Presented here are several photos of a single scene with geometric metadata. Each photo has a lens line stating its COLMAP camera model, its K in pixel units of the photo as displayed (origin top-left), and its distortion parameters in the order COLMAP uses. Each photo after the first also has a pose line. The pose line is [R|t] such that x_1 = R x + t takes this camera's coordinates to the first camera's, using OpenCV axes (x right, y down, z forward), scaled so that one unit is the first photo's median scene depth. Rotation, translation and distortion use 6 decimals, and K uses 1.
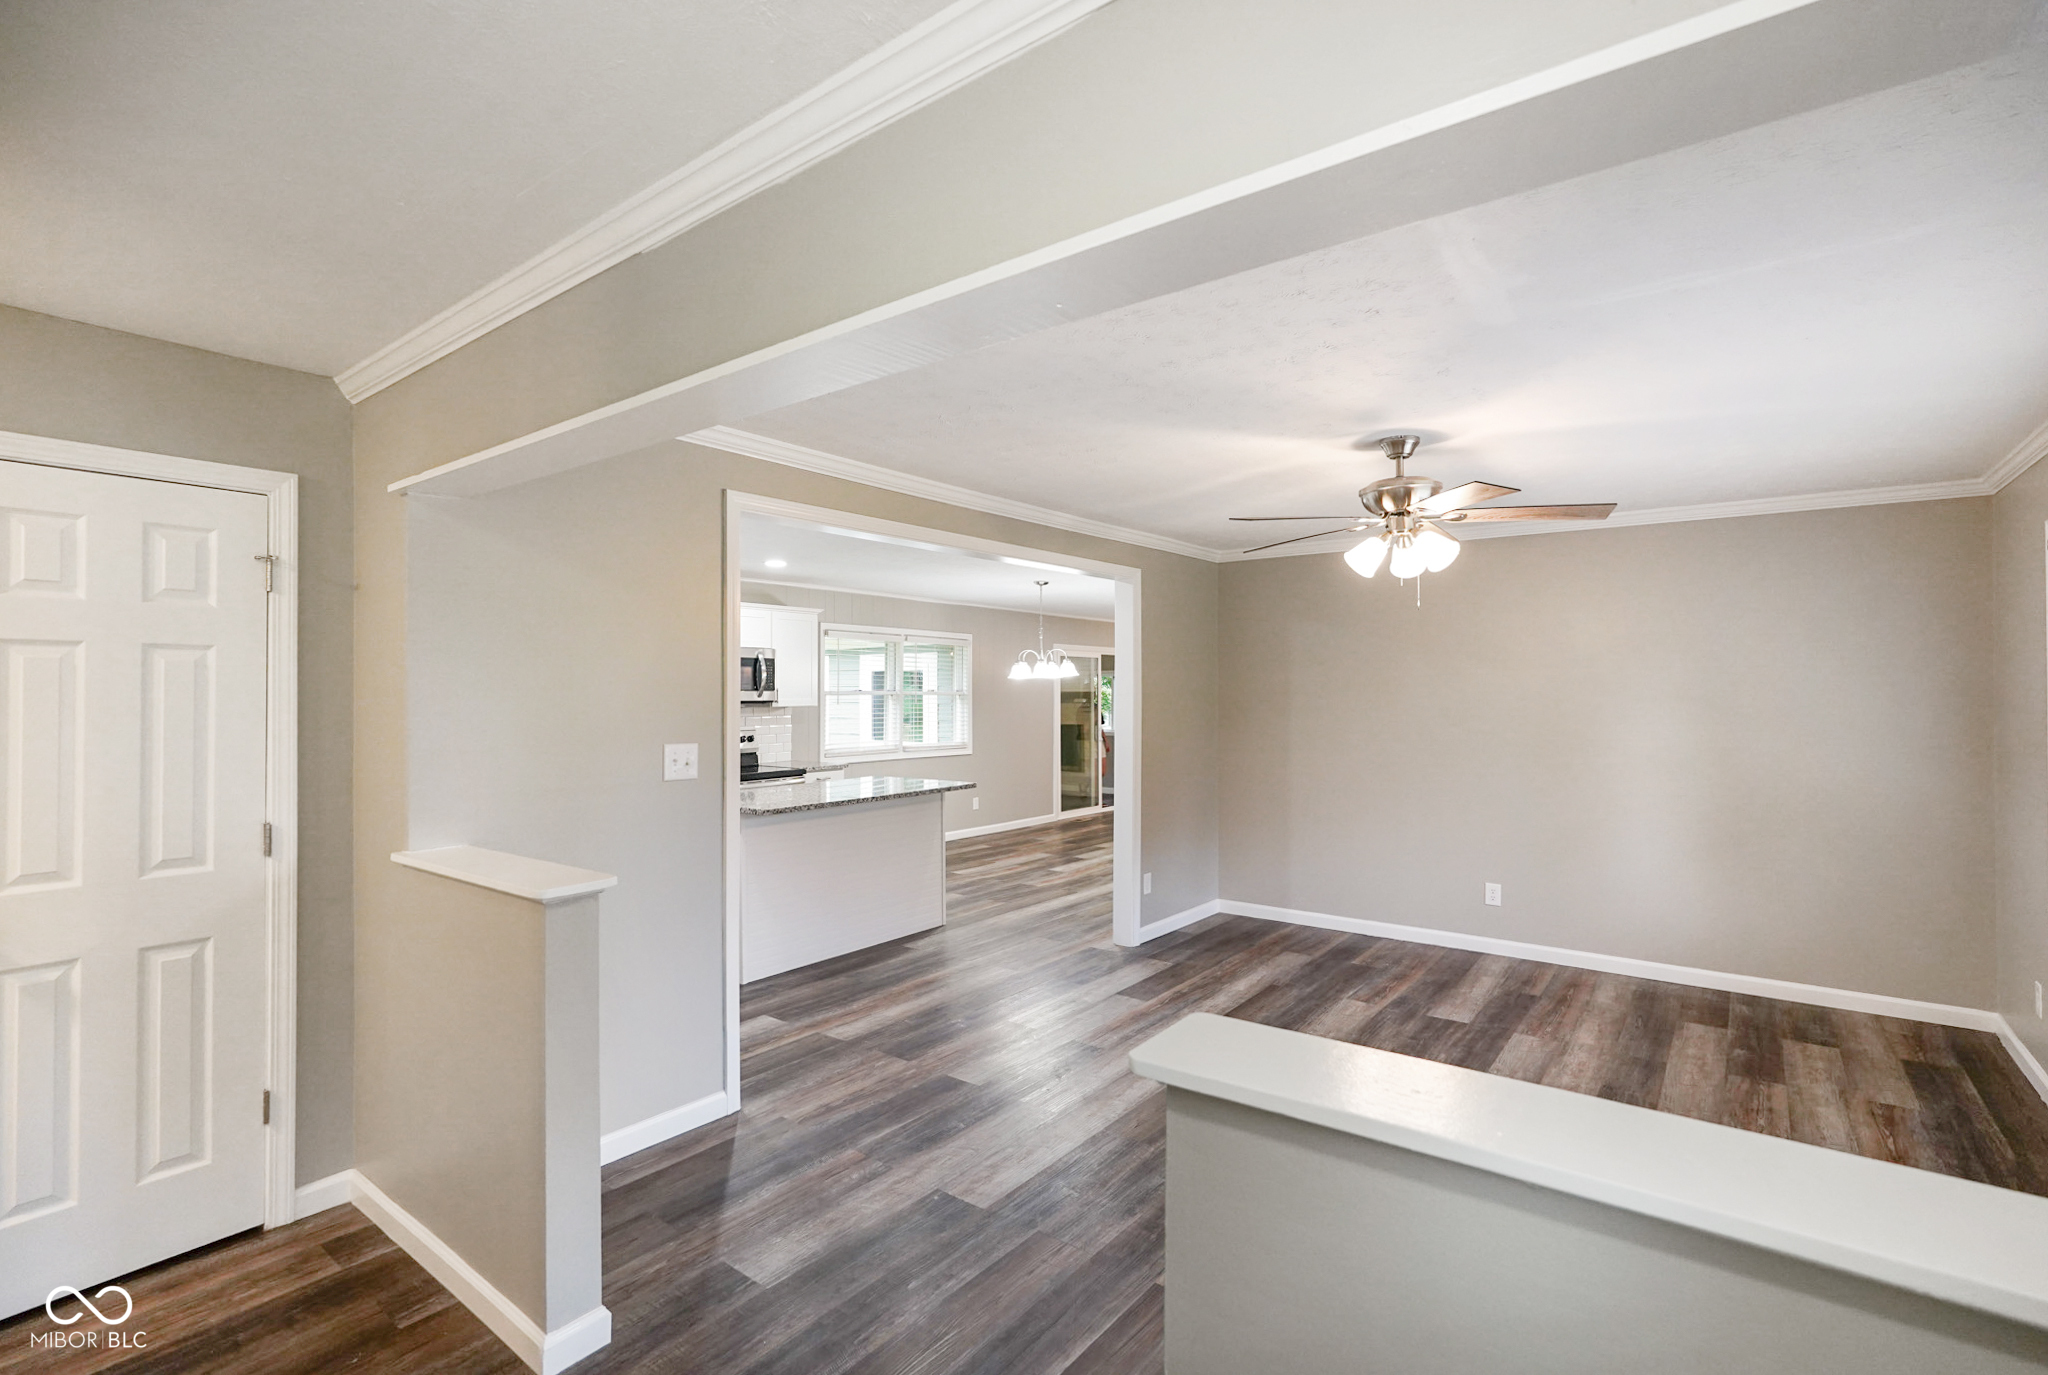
lens RADIAL K [[941.8, 0, 1036.1], [0, 941.8, 691.5], [0, 0, 1]] dist [-0.011867, 0.008927]
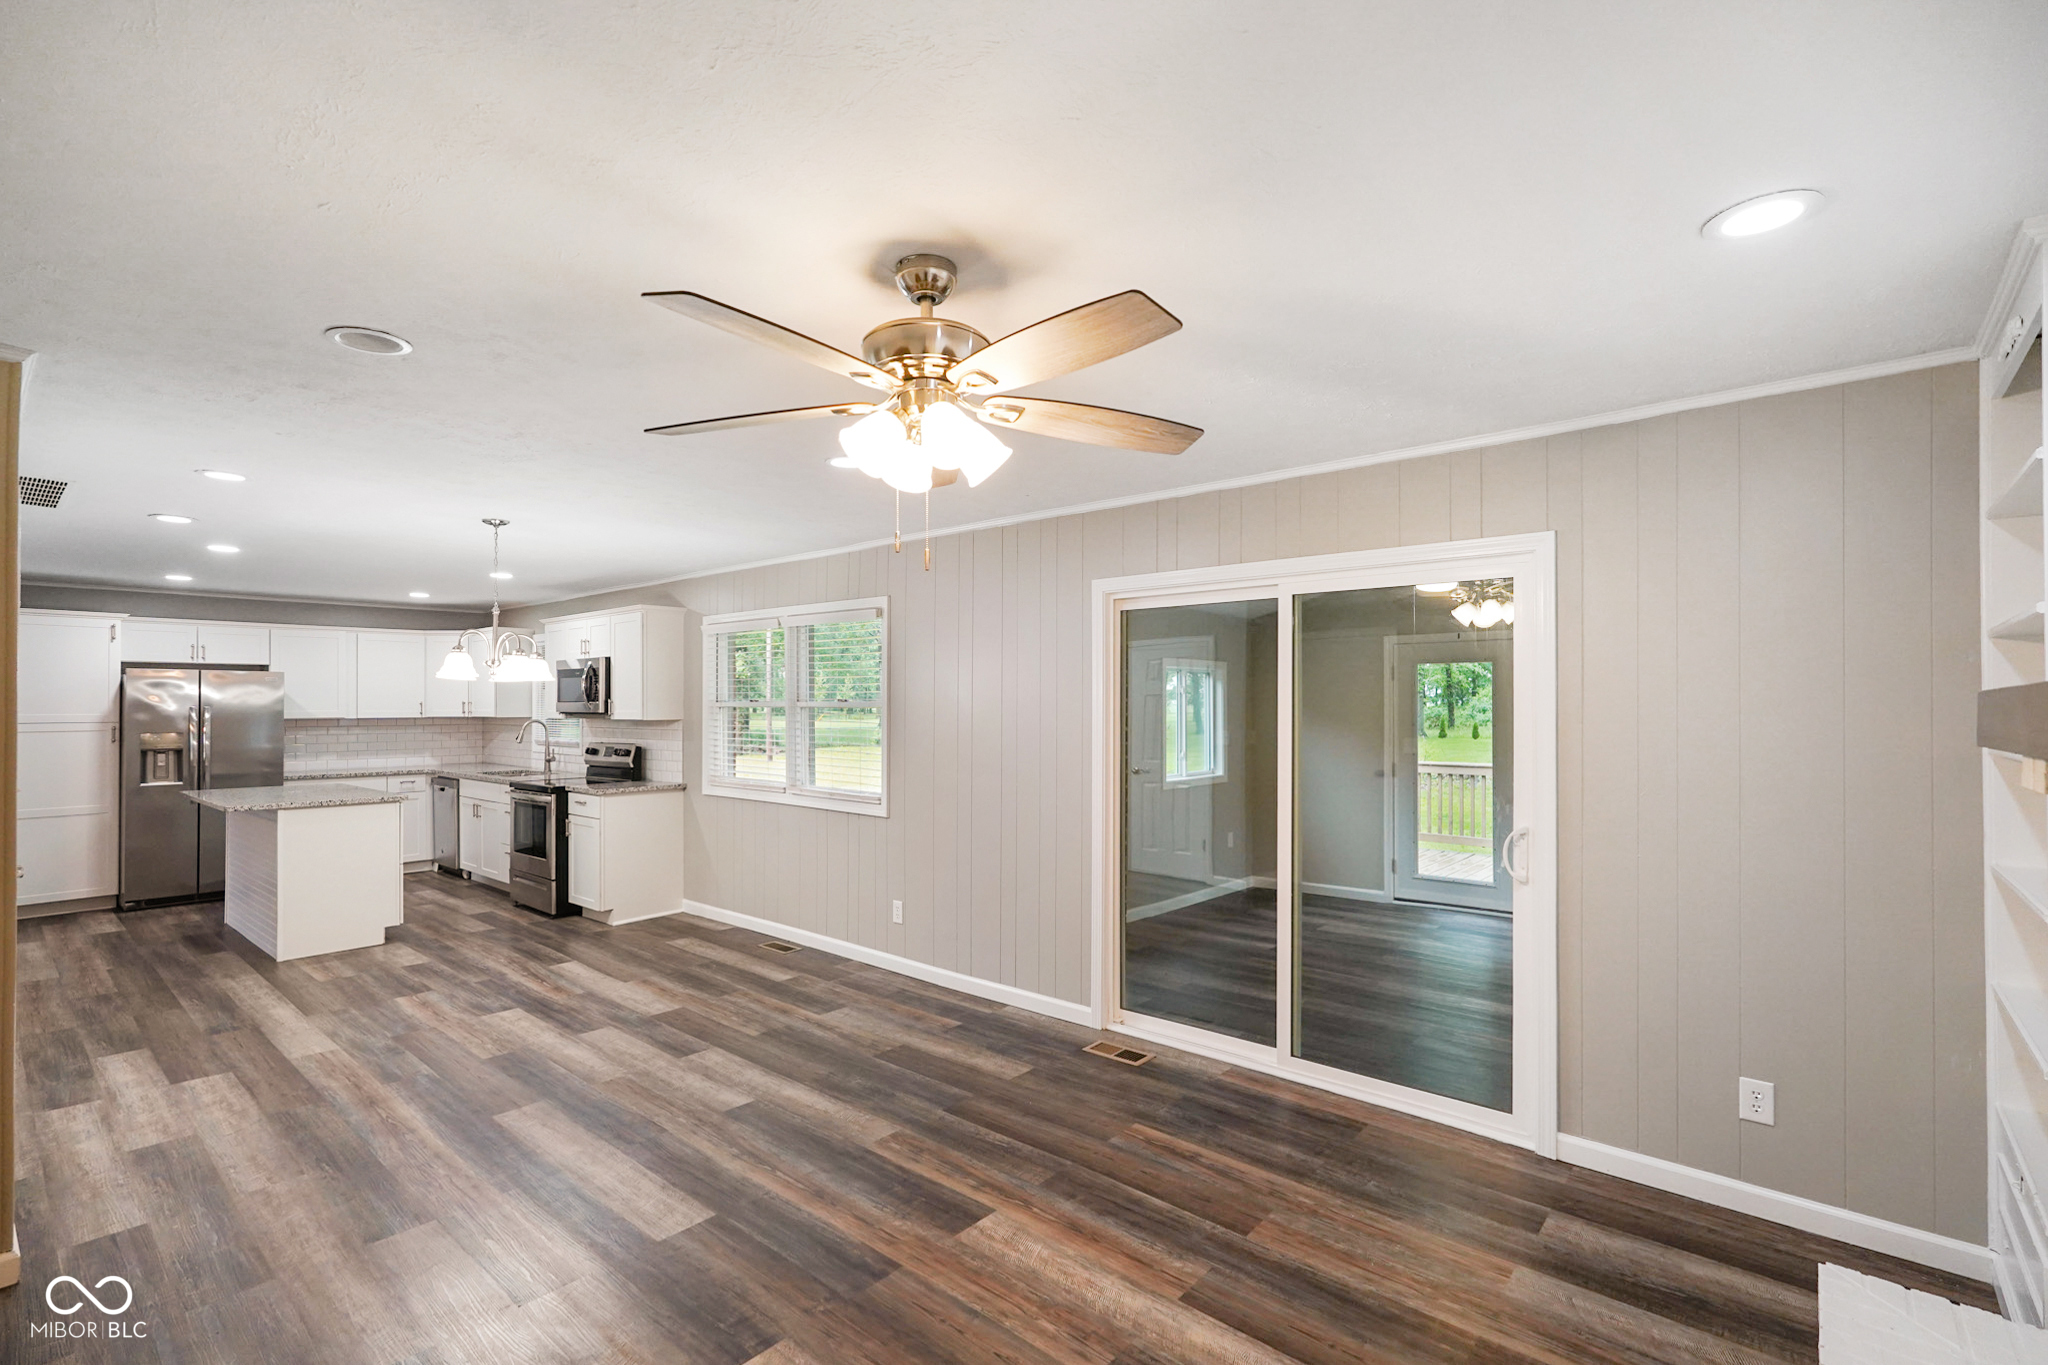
lens RADIAL K [[941.8, 0, 1034.3], [0, 941.8, 681.4], [0, 0, 1]] dist [-0.011867, 0.008927]
pose [[-0.065442, -0.019737, -0.997661, 0.644568], [0.001869, 0.999800, -0.019902, -0.003129], [0.997855, -0.003167, -0.065392, 1.507337]]
